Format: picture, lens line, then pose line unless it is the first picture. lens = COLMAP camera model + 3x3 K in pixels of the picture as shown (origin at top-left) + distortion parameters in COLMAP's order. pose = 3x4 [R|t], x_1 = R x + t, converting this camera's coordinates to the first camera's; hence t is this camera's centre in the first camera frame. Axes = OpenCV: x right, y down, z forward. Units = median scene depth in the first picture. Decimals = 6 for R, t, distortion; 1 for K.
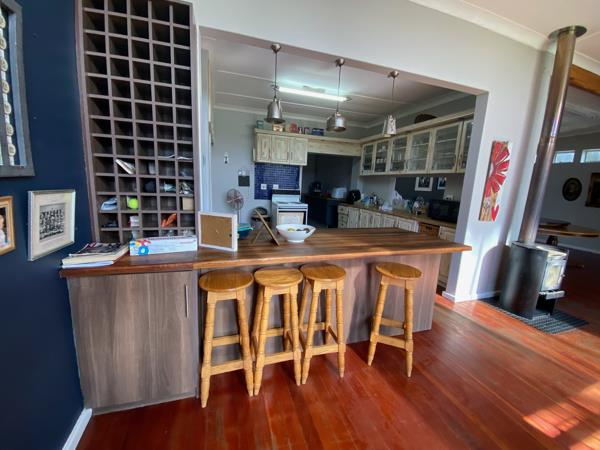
lens RADIAL K [[245.3, 0, 300.0], [0, 245.3, 225.0], [0, 0, 1]] dist [0.016715, -0.018184]
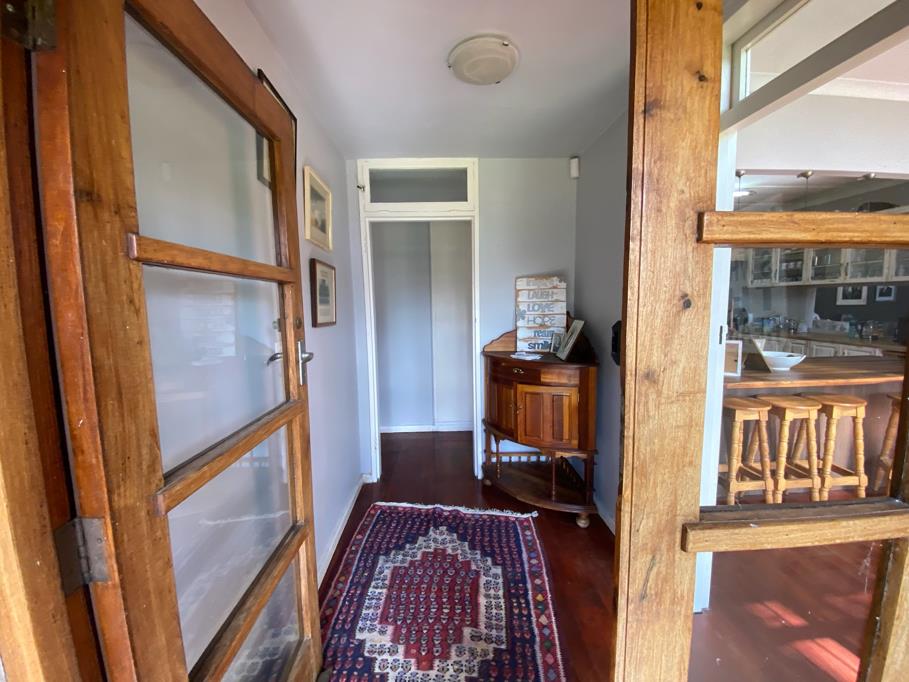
lens RADIAL K [[371.6, 0, 454.5], [0, 371.6, 341.0], [0, 0, 1]] dist [0.016715, -0.018184]
pose [[0.961388, -0.030003, -0.273555, -0.941596], [0.010674, 0.997357, -0.071873, 0.055616], [0.274988, 0.066178, 0.959167, -0.814974]]
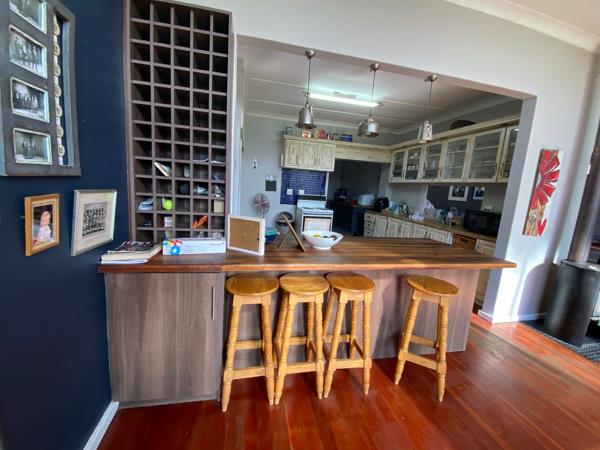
lens RADIAL K [[245.3, 0, 300.0], [0, 245.3, 225.0], [0, 0, 1]] dist [0.016715, -0.018184]
pose [[0.994539, 0.039328, -0.096677, -0.017337], [-0.041475, 0.998933, -0.020299, -0.003198], [0.095775, 0.024198, 0.995109, 0.019011]]
